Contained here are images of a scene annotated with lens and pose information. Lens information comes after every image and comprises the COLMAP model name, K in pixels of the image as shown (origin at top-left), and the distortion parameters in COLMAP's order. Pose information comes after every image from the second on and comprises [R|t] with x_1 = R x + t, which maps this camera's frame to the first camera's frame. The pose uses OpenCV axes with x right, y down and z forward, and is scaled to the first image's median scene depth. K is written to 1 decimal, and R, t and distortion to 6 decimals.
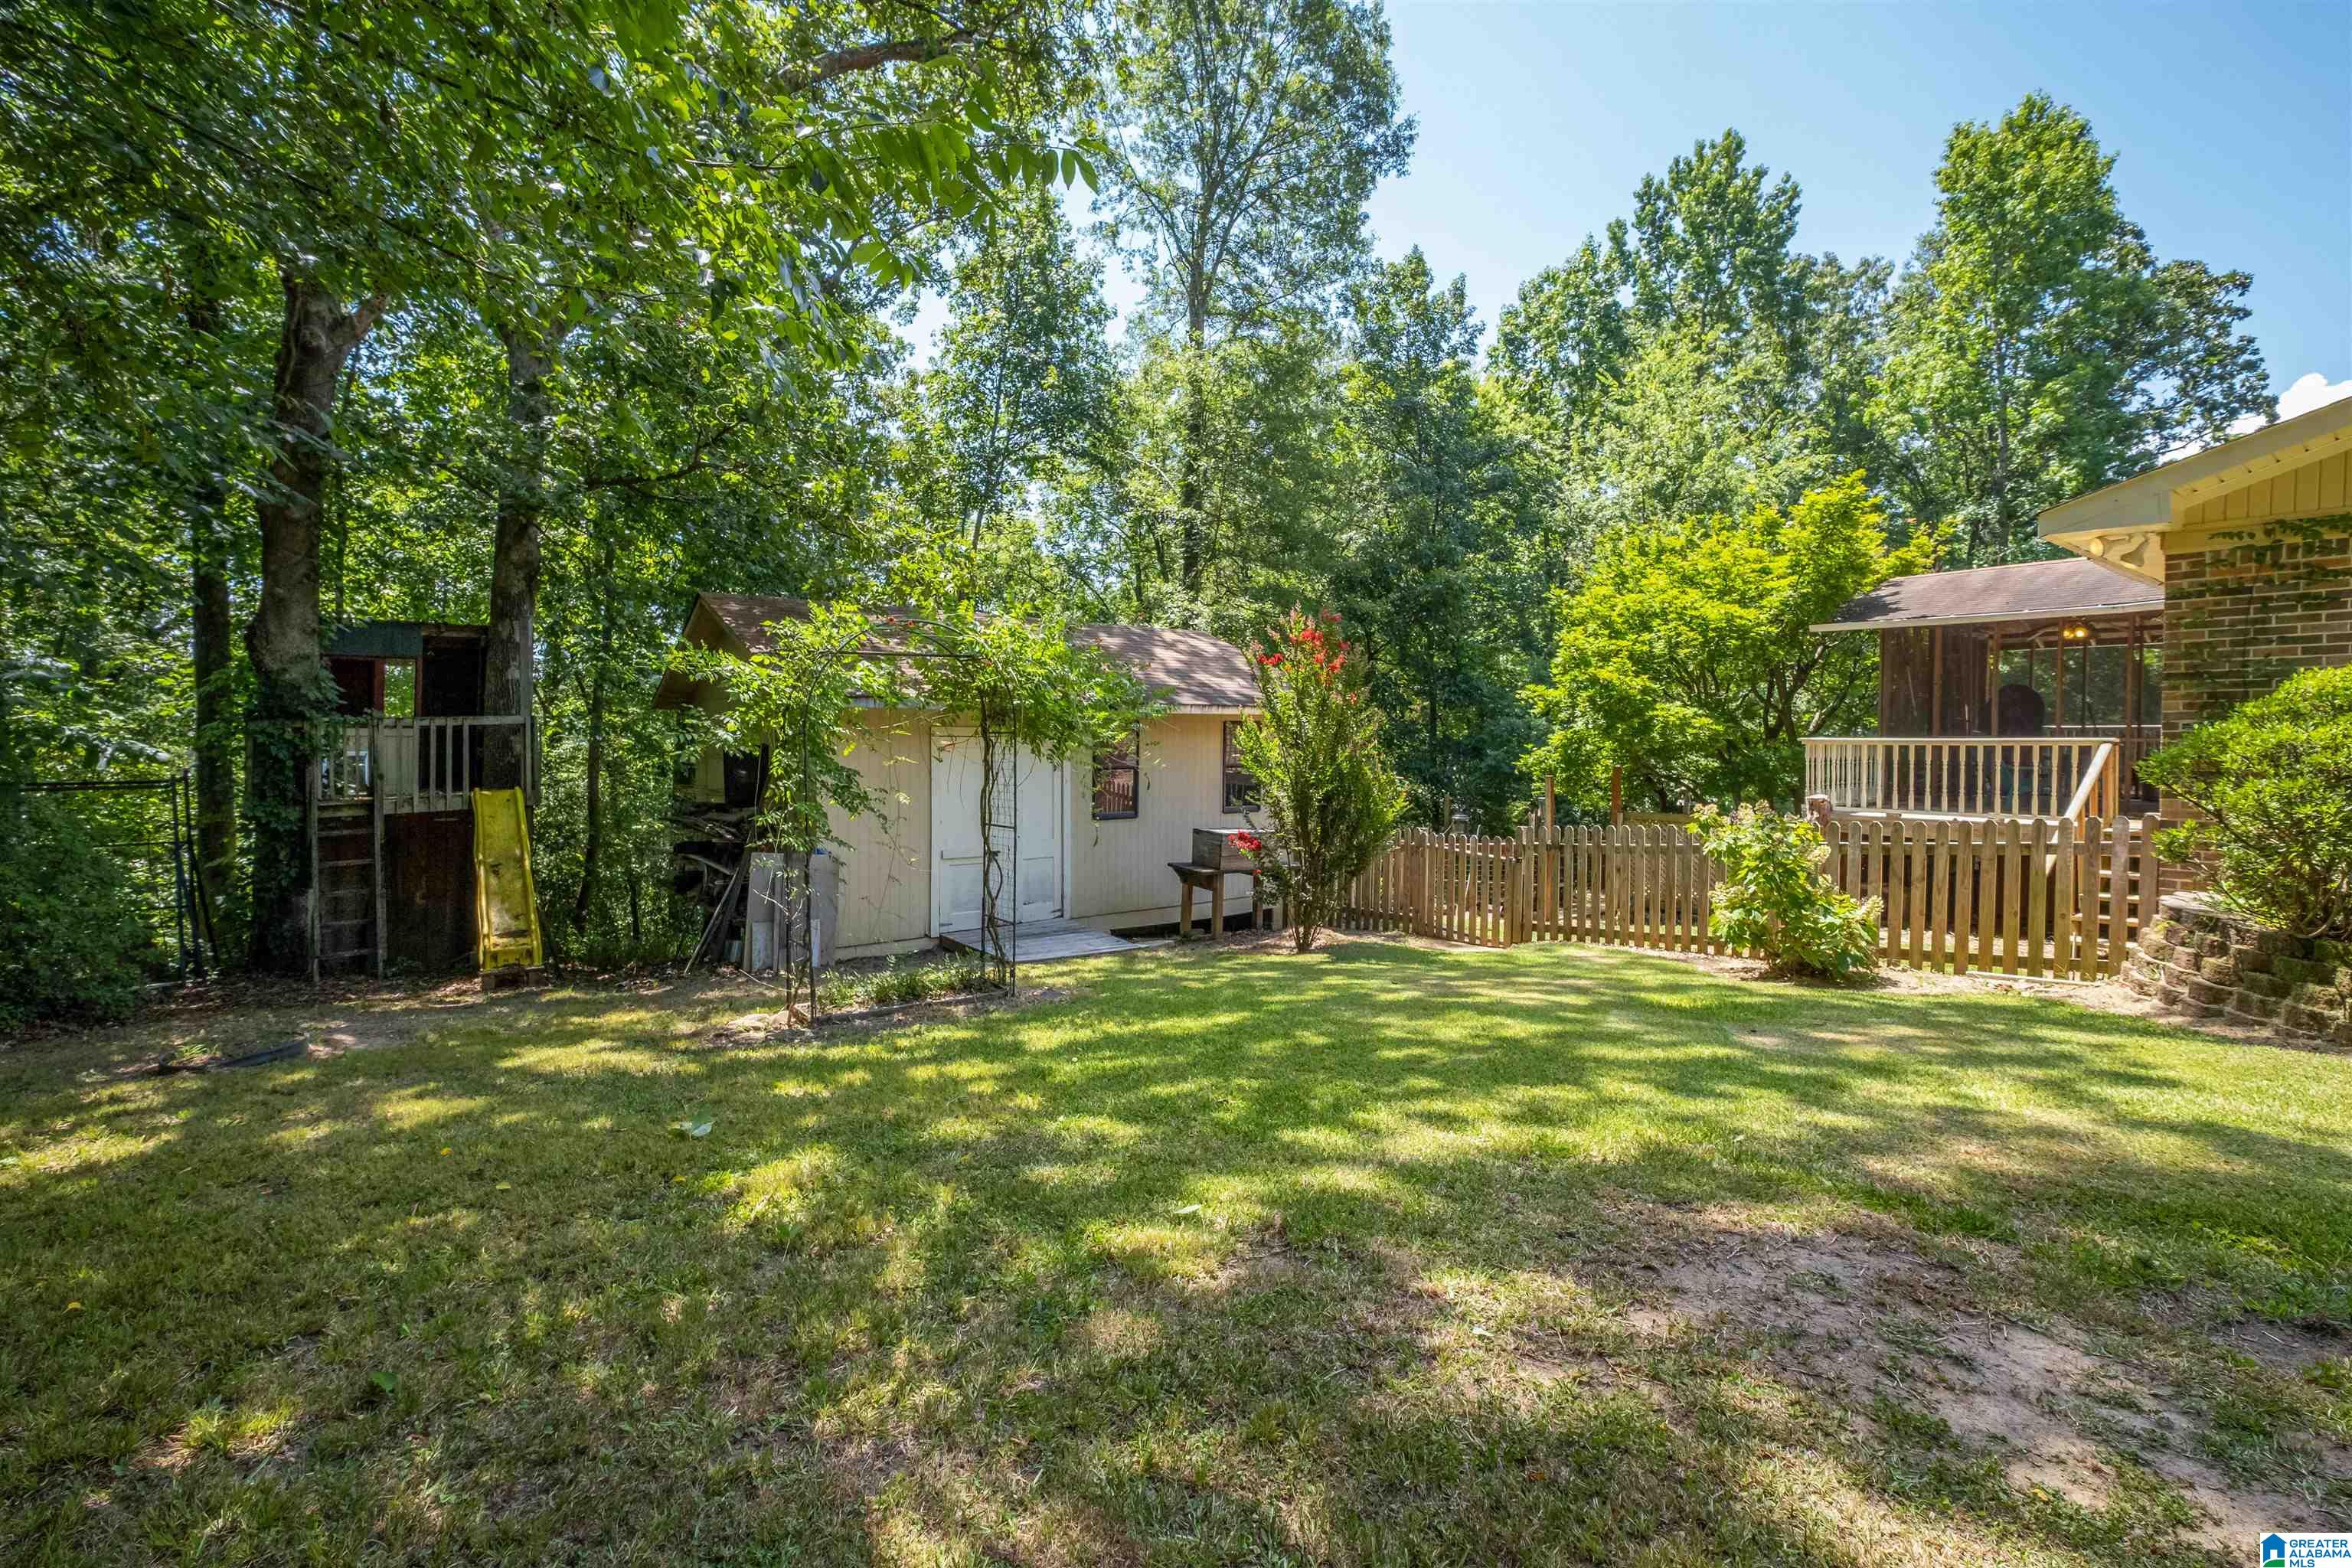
lens RADIAL K [[1045.6, 0, 1173.3], [0, 1045.6, 781.1], [0, 0, 1]] dist [-0.002667, -0.000730]
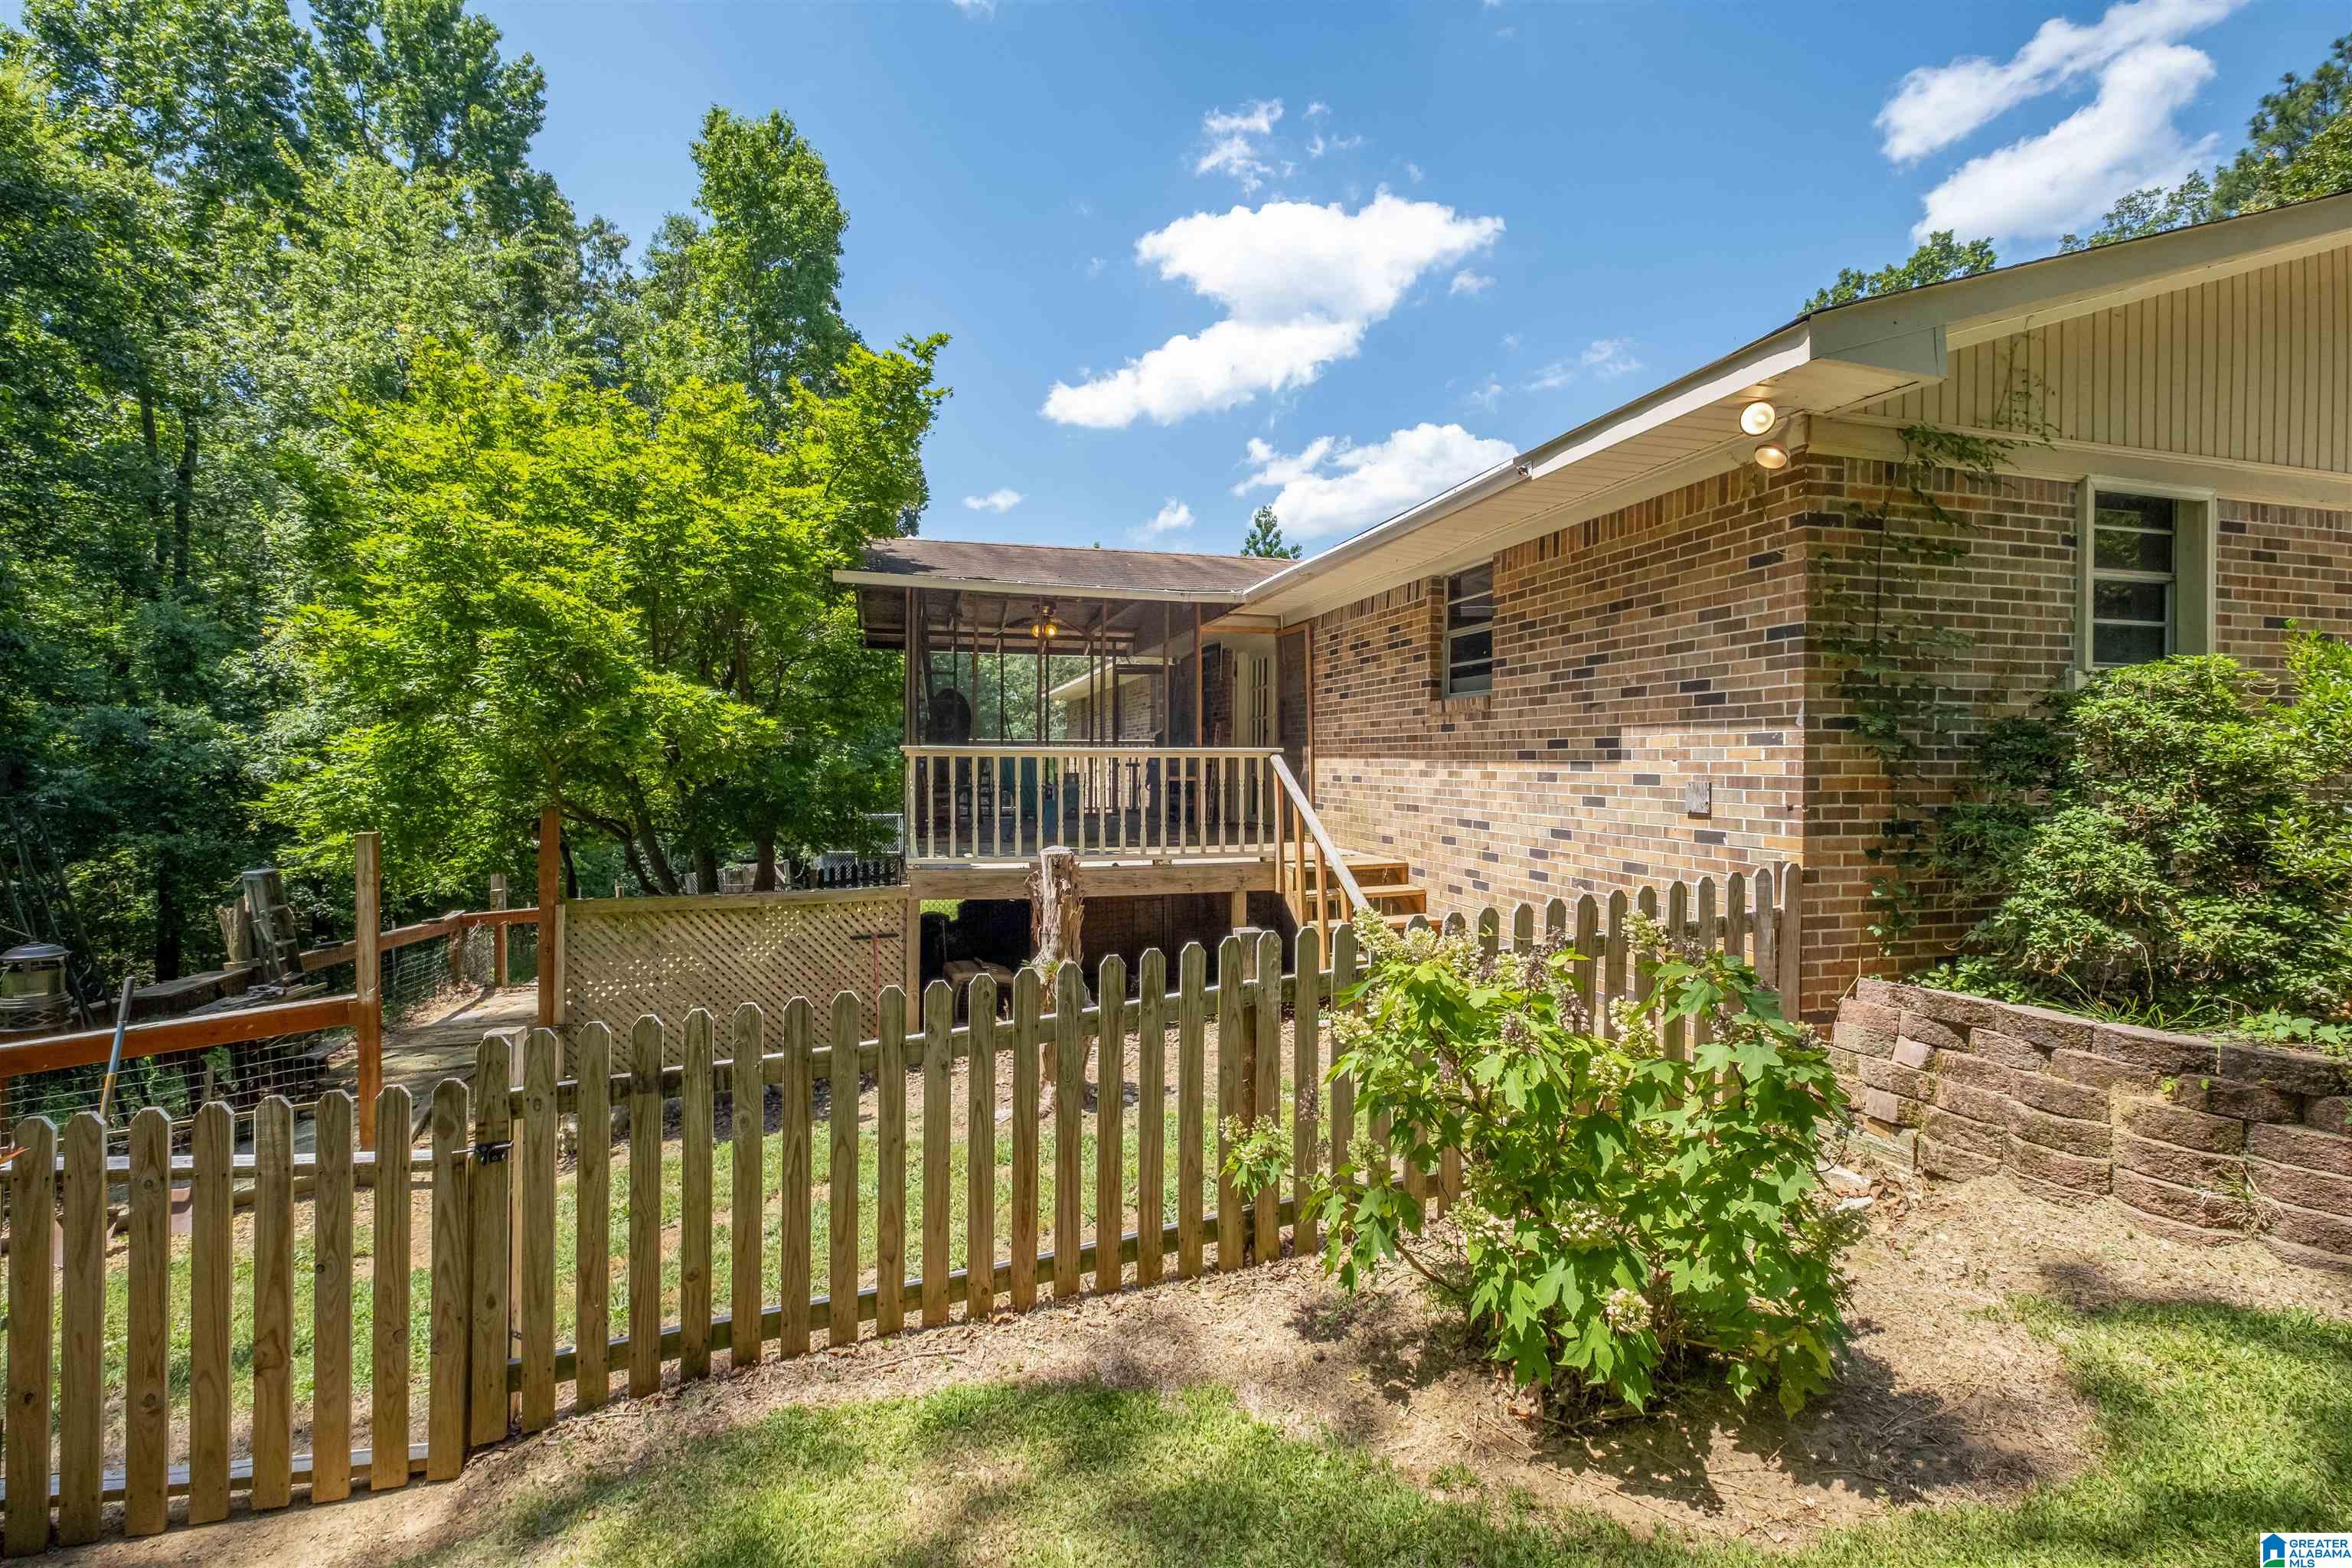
lens RADIAL K [[1045.6, 0, 1169.0], [0, 1045.6, 788.8], [0, 0, 1]] dist [-0.002667, -0.000730]
pose [[0.394790, -0.005143, 0.918757, 0.043064], [0.019883, 0.999798, -0.002947, -0.003834], [-0.918556, 0.019432, 0.394813, 0.242658]]
